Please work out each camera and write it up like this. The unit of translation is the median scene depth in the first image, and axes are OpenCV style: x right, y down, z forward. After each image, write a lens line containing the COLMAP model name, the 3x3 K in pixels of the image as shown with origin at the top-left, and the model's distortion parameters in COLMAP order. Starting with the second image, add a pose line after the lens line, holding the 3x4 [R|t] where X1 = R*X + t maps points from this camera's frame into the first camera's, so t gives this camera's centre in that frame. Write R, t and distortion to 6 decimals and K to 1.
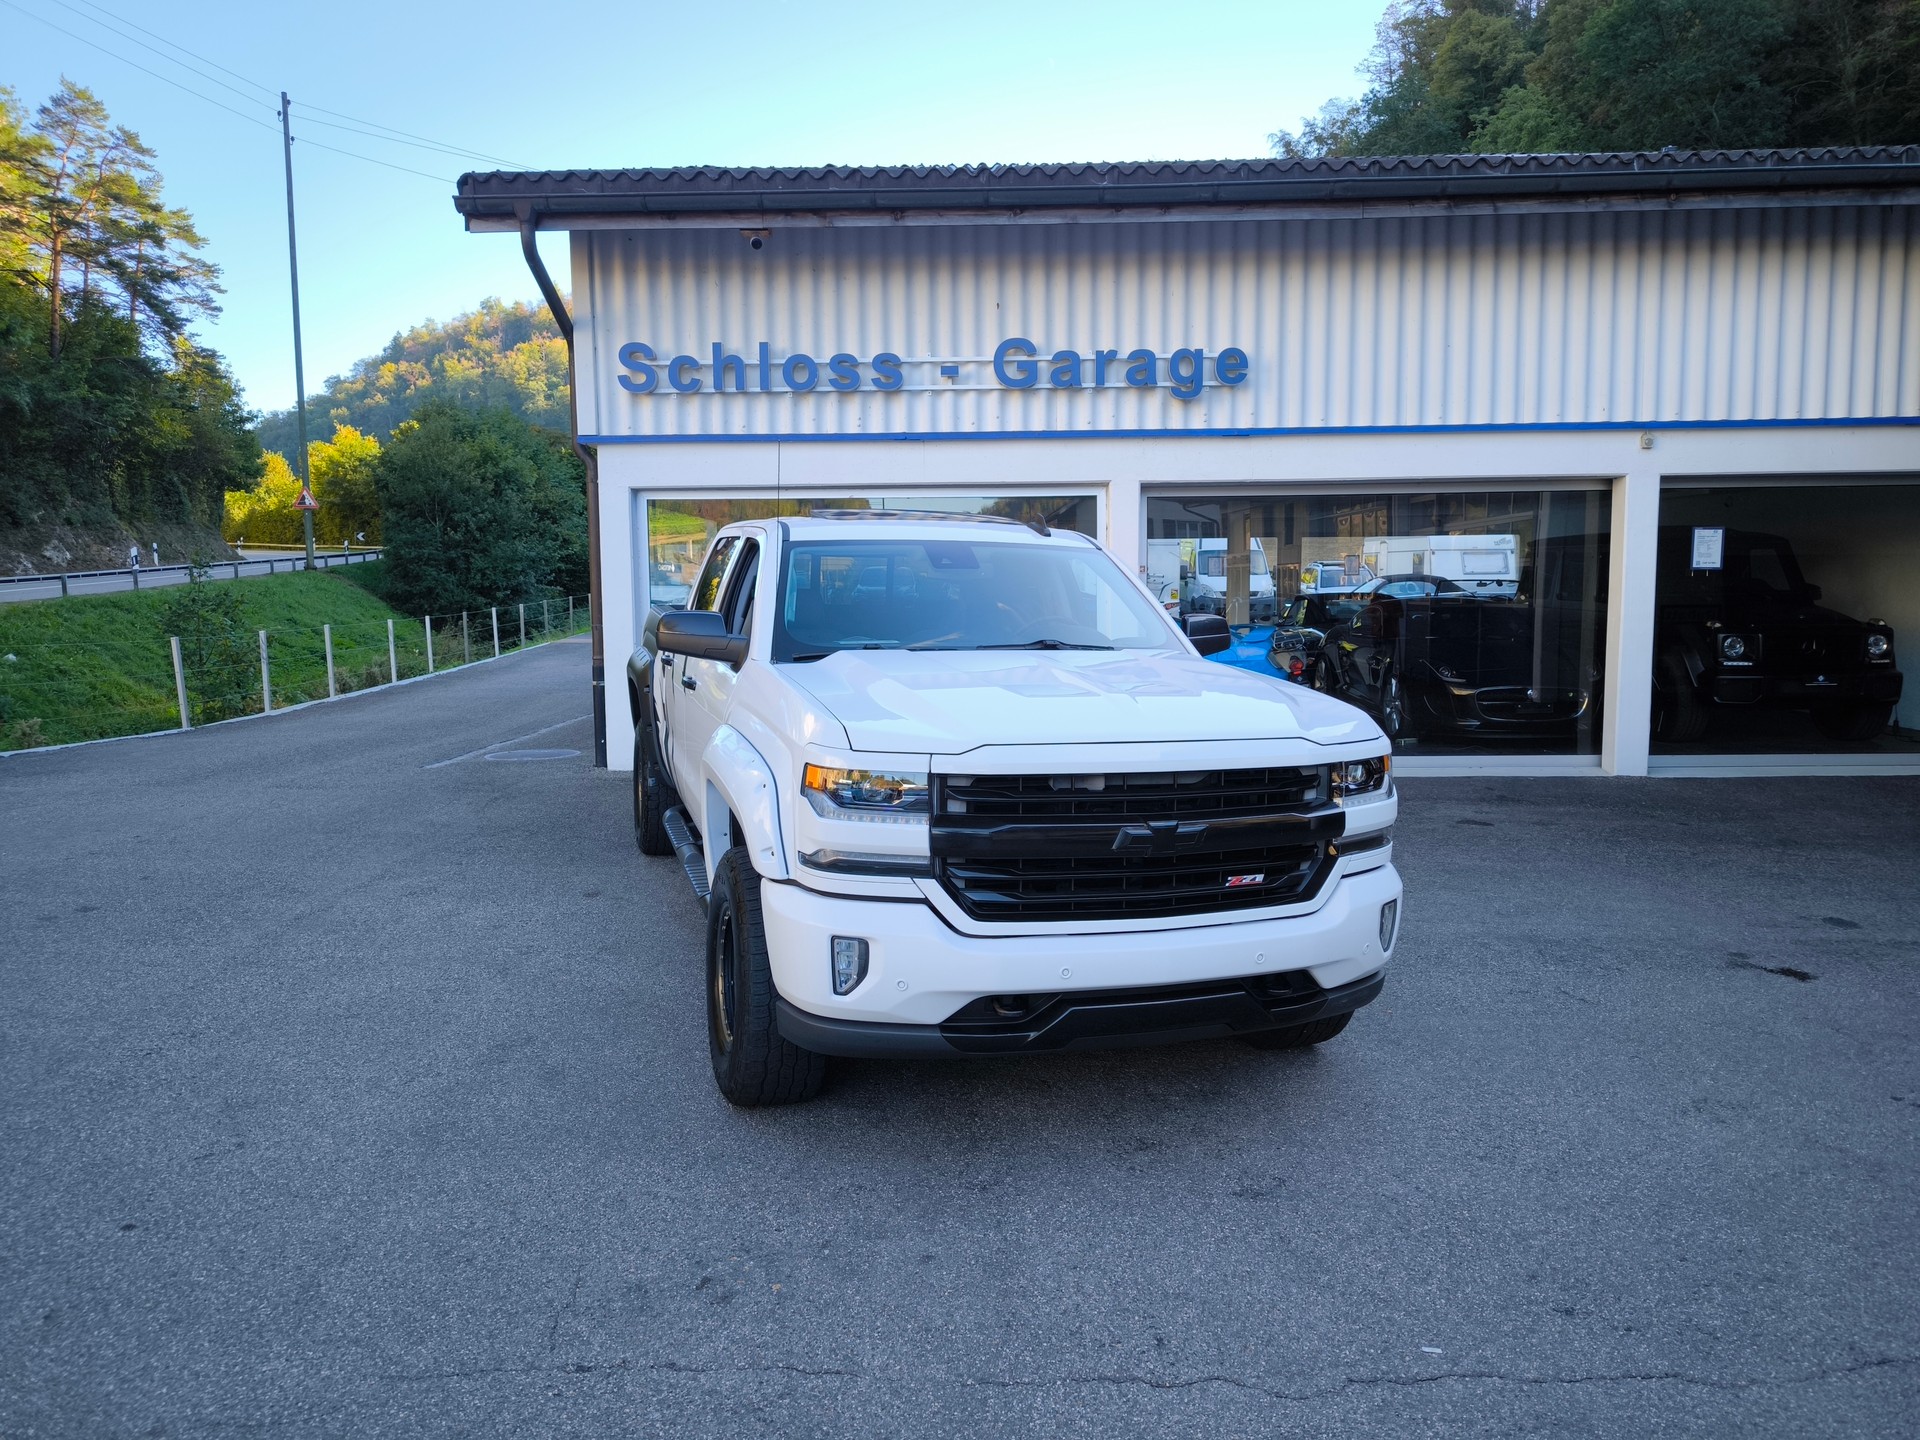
lens RADIAL K [[1331.7, 0, 960.0], [0, 1331.7, 720.0], [0, 0, 1]] dist [0.051616, -0.040416]
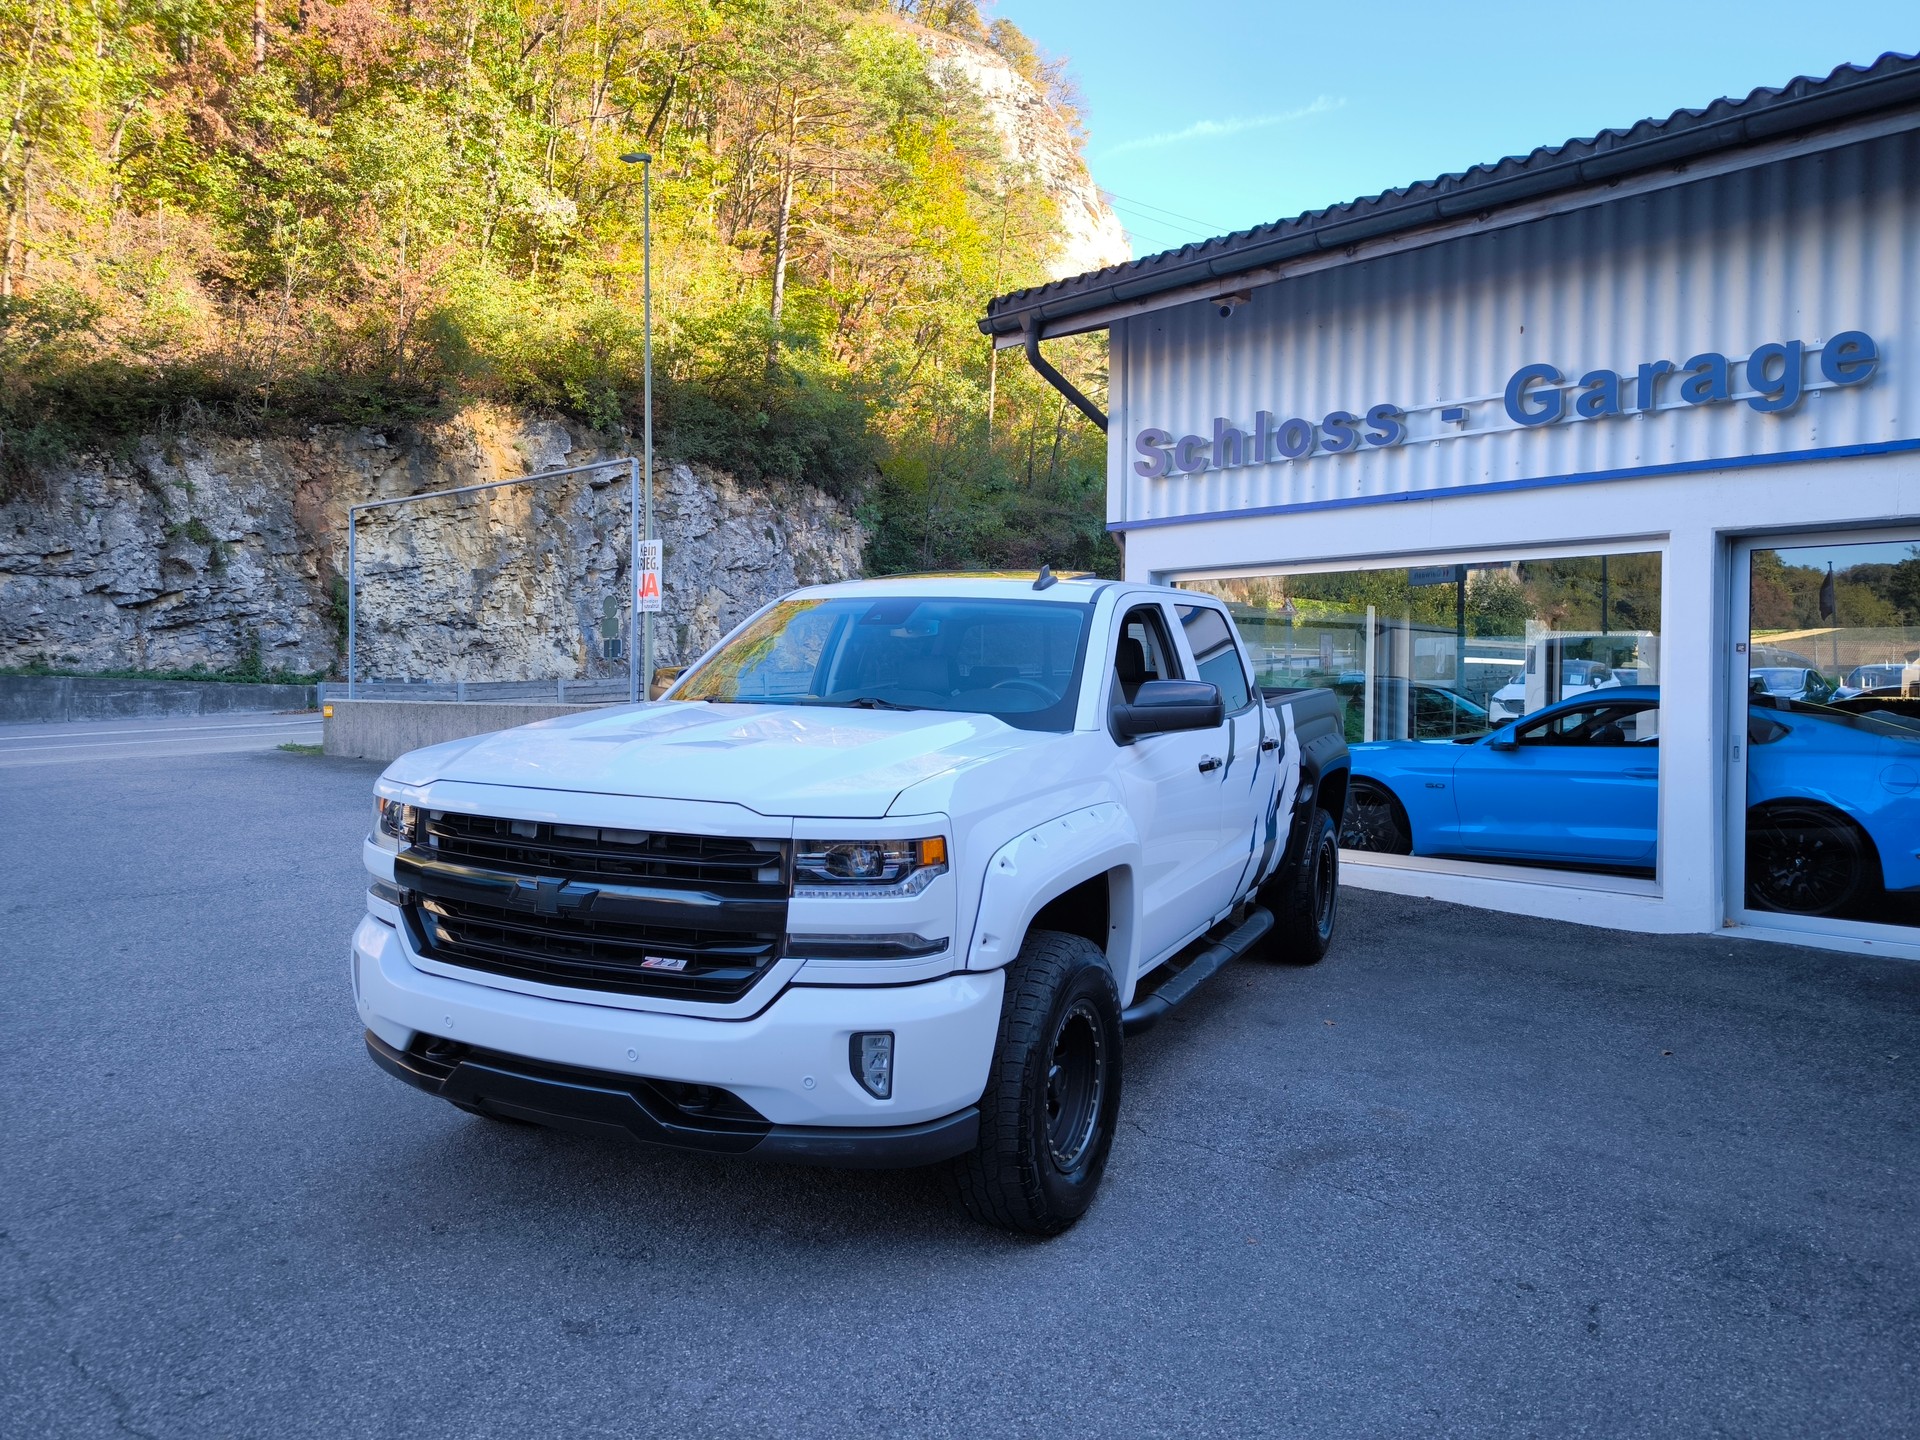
lens RADIAL K [[1331.7, 0, 960.0], [0, 1331.7, 720.0], [0, 0, 1]] dist [0.051616, -0.040416]
pose [[0.726783, 0.031727, -0.686134, 0.353128], [-0.084724, 0.995445, -0.043713, -0.005385], [0.681622, 0.089902, 0.726160, 0.186062]]
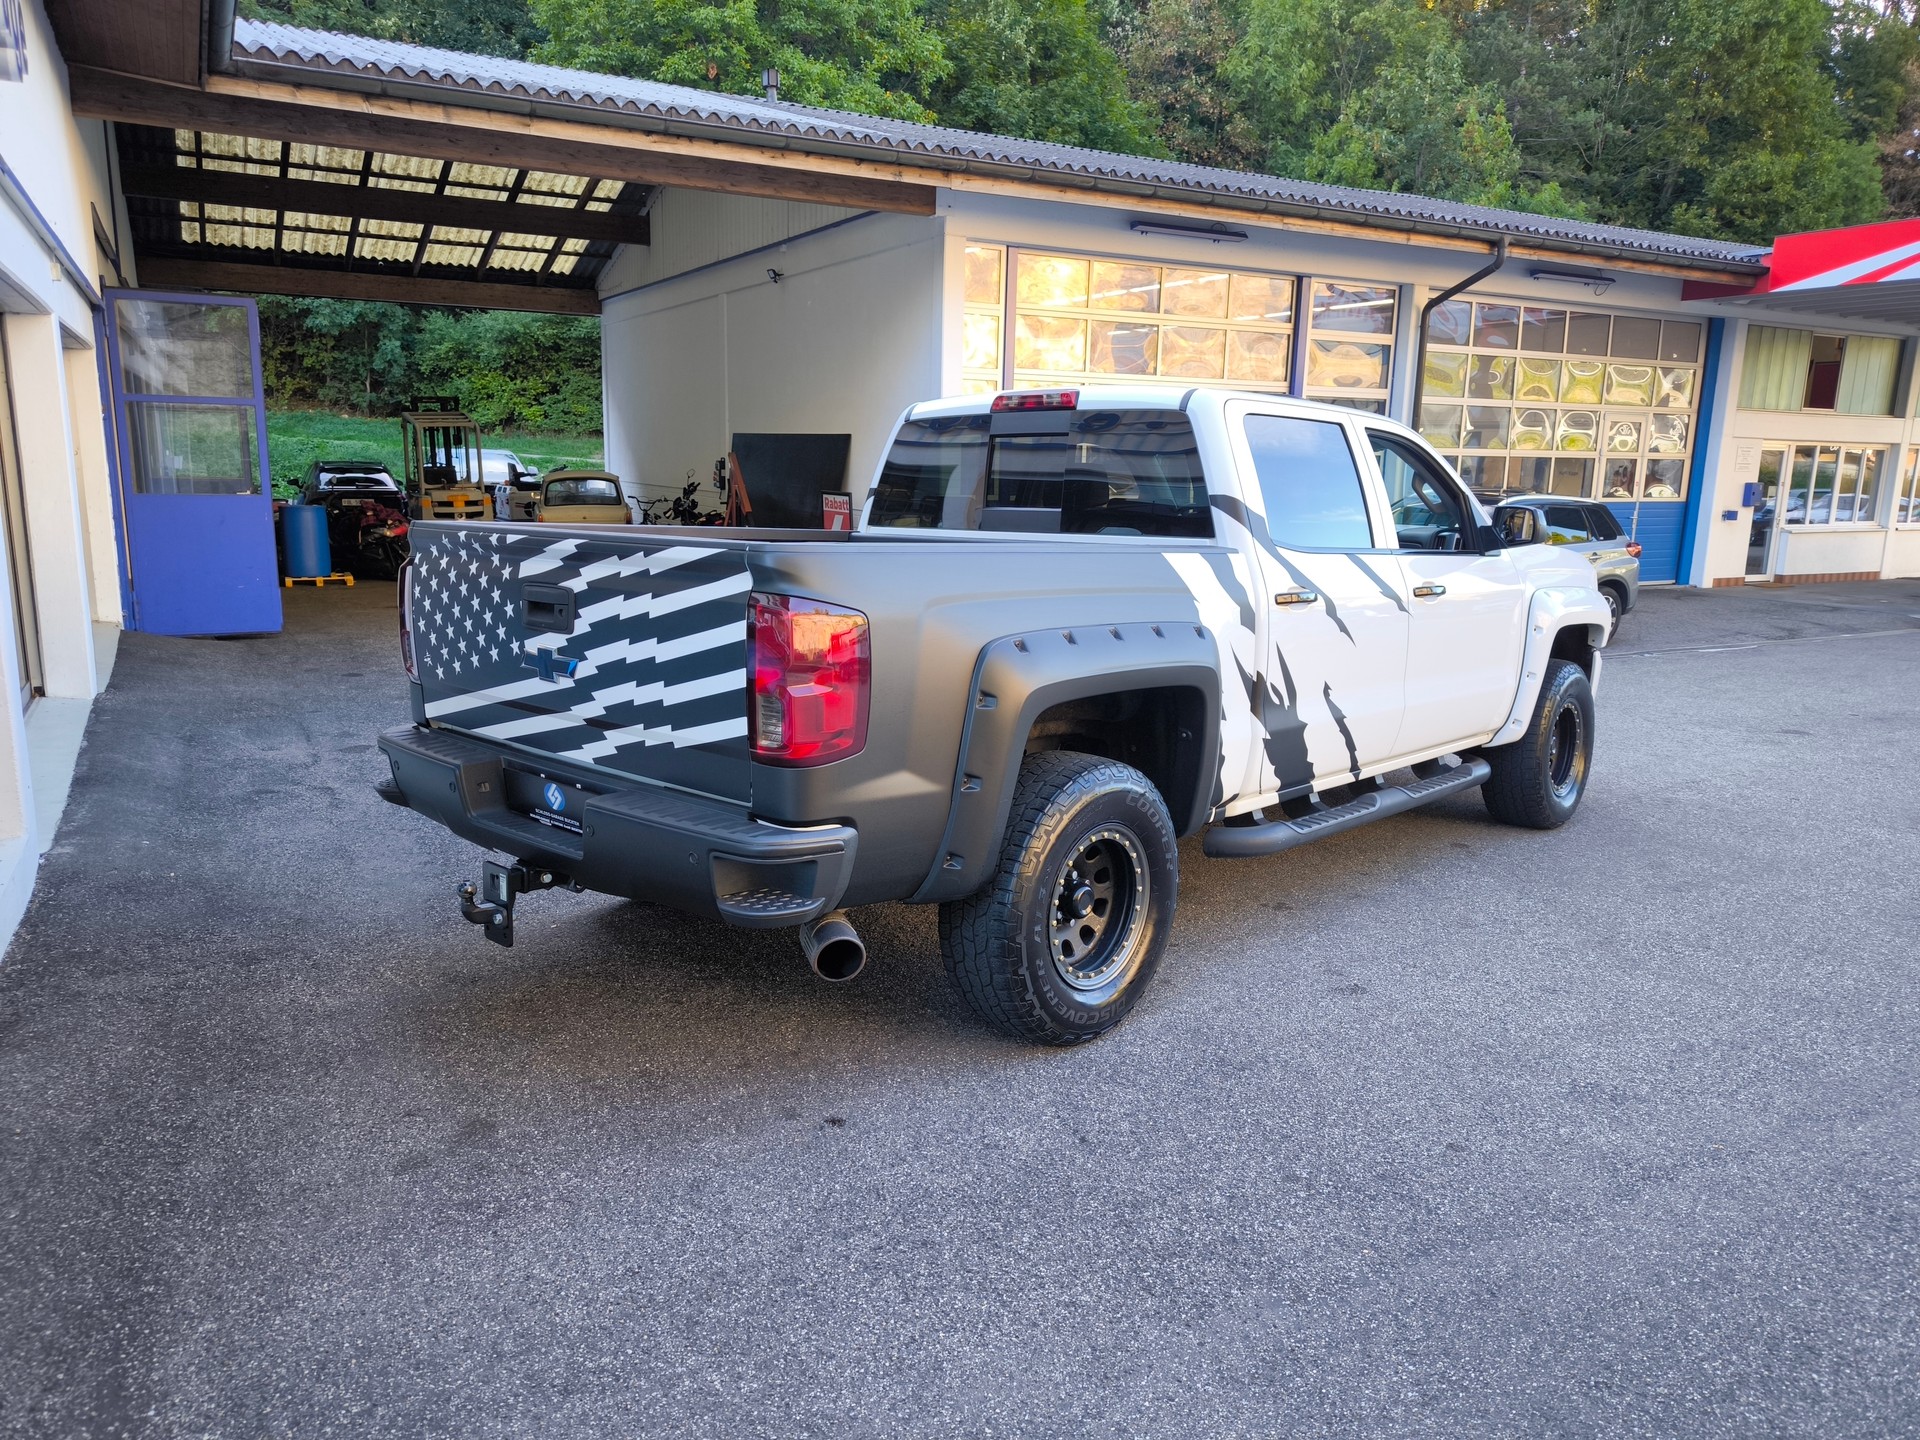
lens RADIAL K [[1337.9, 0, 933.4], [0, 1337.9, 725.8], [0, 0, 1]] dist [0.044272, -0.037865]
pose [[-0.486672, -0.176222, 0.855626, -0.471887], [0.072524, 0.967912, 0.240598, -0.103704], [-0.870569, 0.179146, -0.458275, 0.974306]]
